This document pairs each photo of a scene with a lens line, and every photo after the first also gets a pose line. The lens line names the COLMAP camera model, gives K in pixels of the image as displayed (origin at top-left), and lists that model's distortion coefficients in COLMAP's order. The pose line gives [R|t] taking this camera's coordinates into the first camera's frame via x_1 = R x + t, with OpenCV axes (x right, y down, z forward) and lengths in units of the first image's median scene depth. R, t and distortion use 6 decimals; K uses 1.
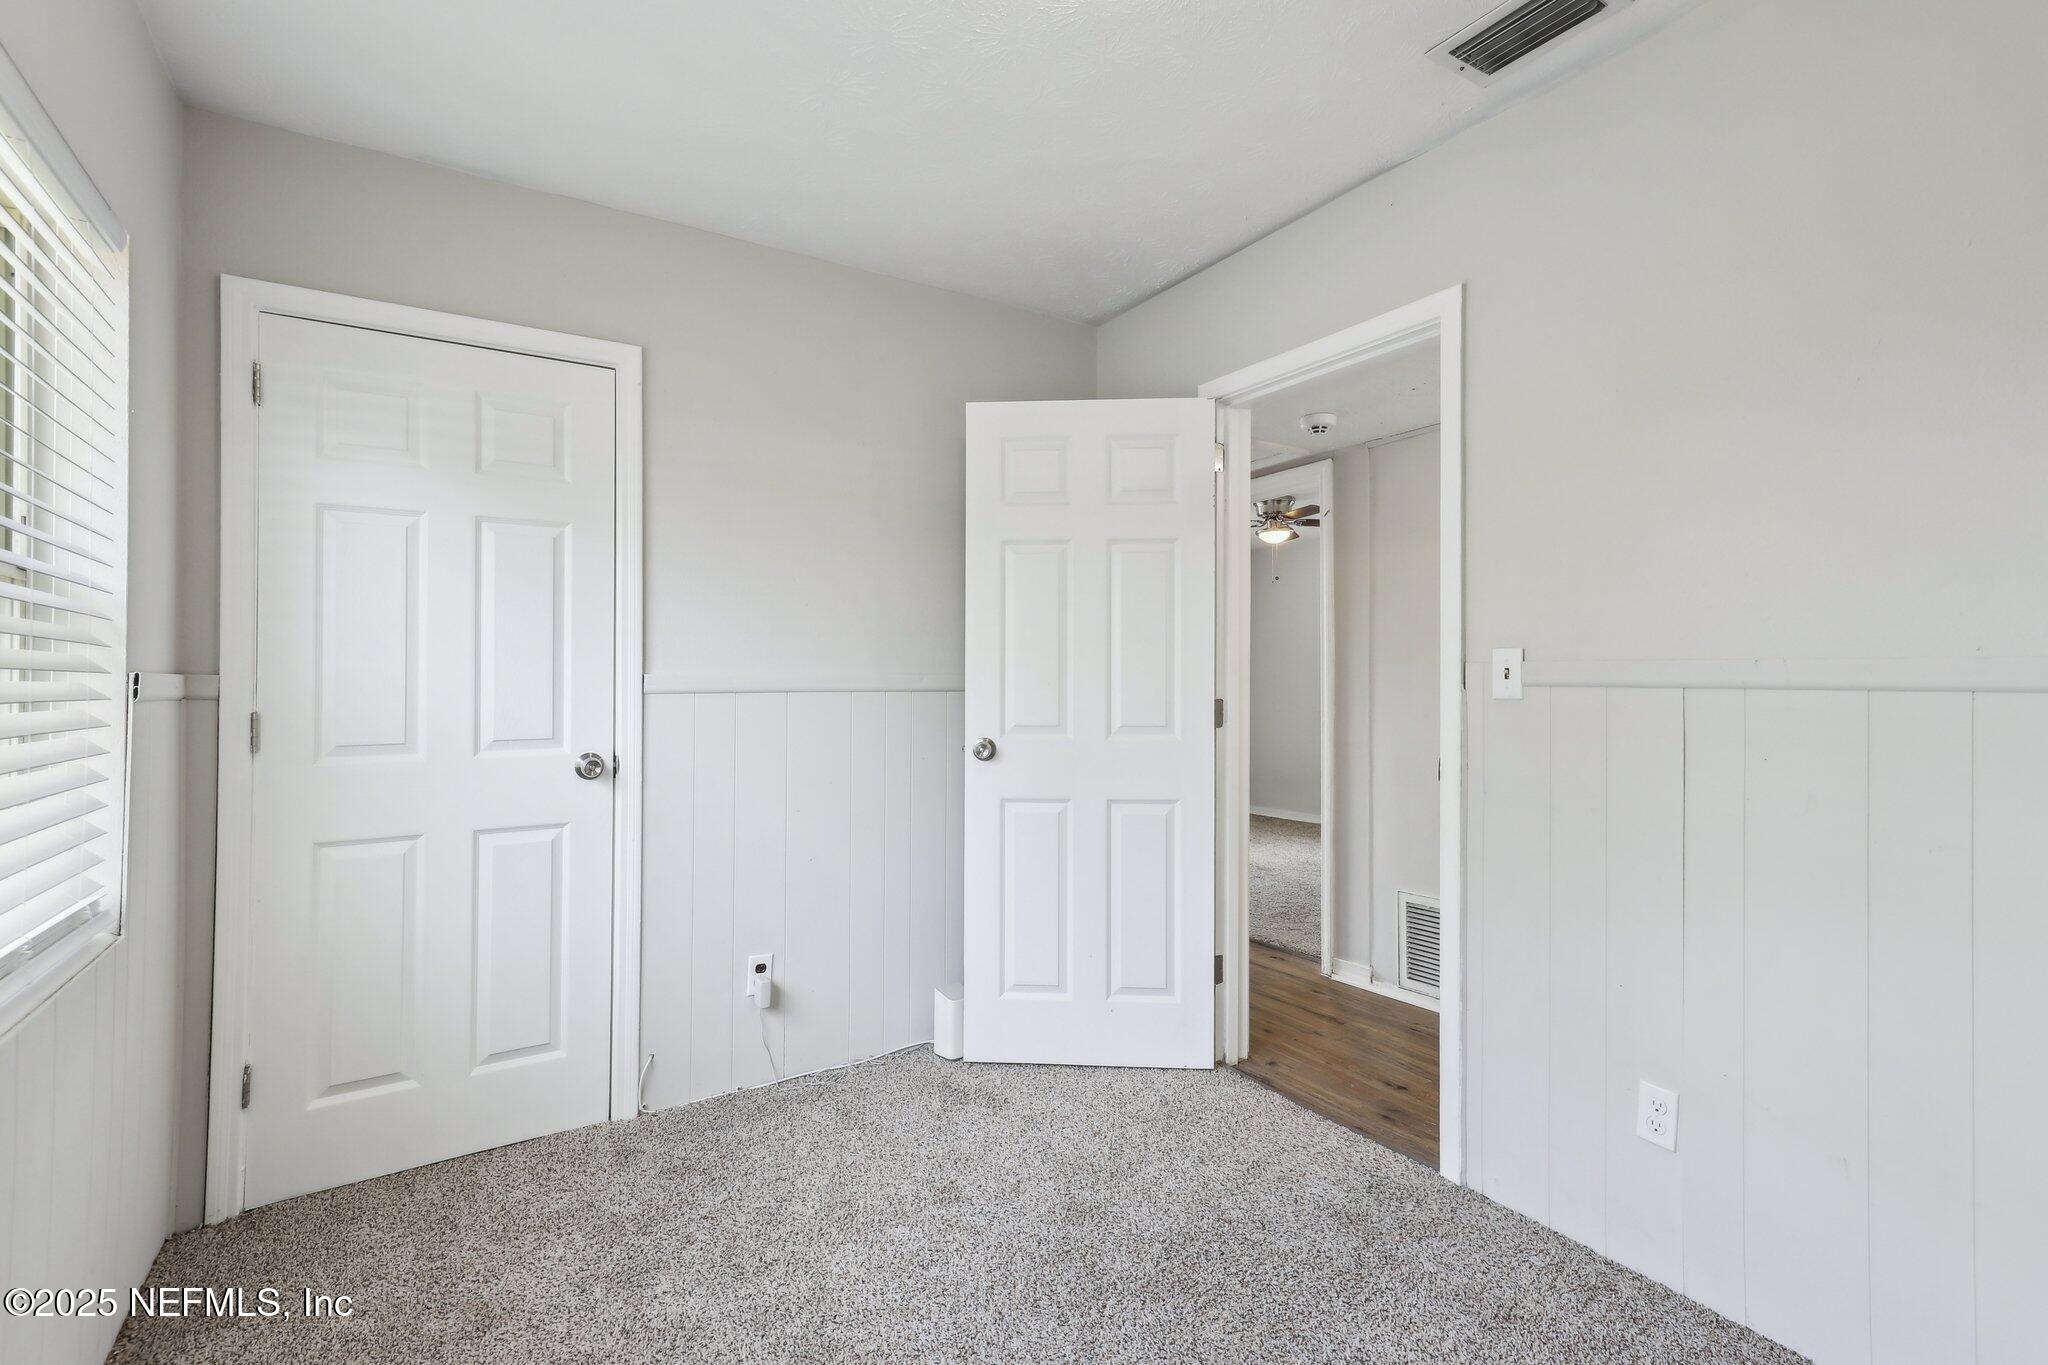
lens RADIAL K [[957.2, 0, 1024.0], [0, 957.2, 682.5], [0, 0, 1]] dist [0.002867, 0.000210]
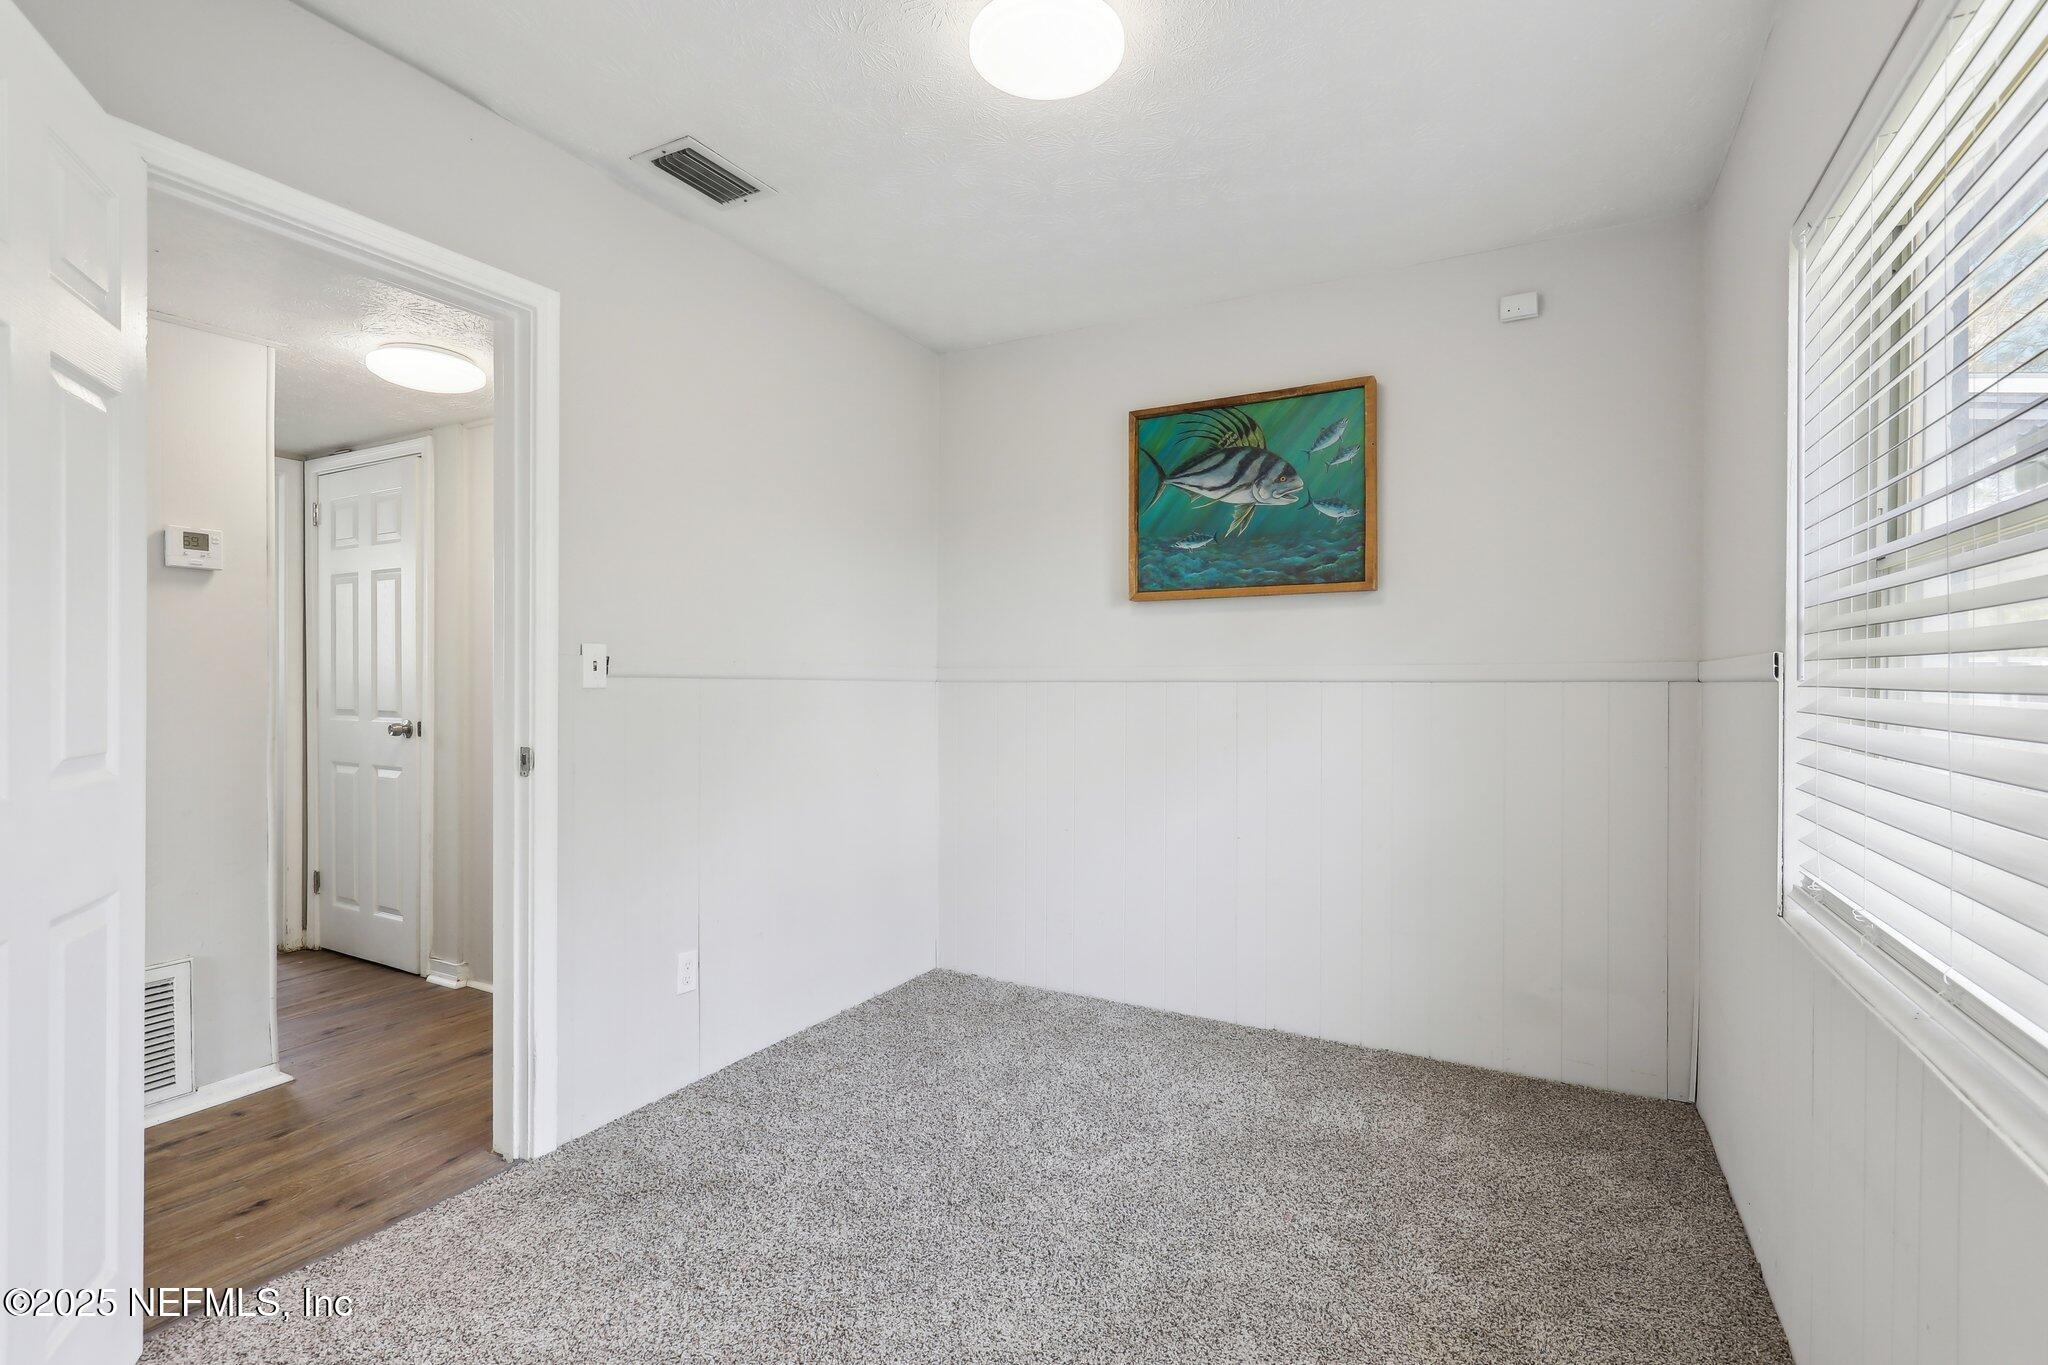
lens RADIAL K [[957.2, 0, 1024.0], [0, 957.2, 682.5], [0, 0, 1]] dist [0.002867, 0.000210]
pose [[-0.508492, -0.001028, 0.861066, -0.661008], [-0.006206, 0.999978, -0.002471, 0.010206], [-0.861044, -0.006601, -0.508487, 1.014465]]
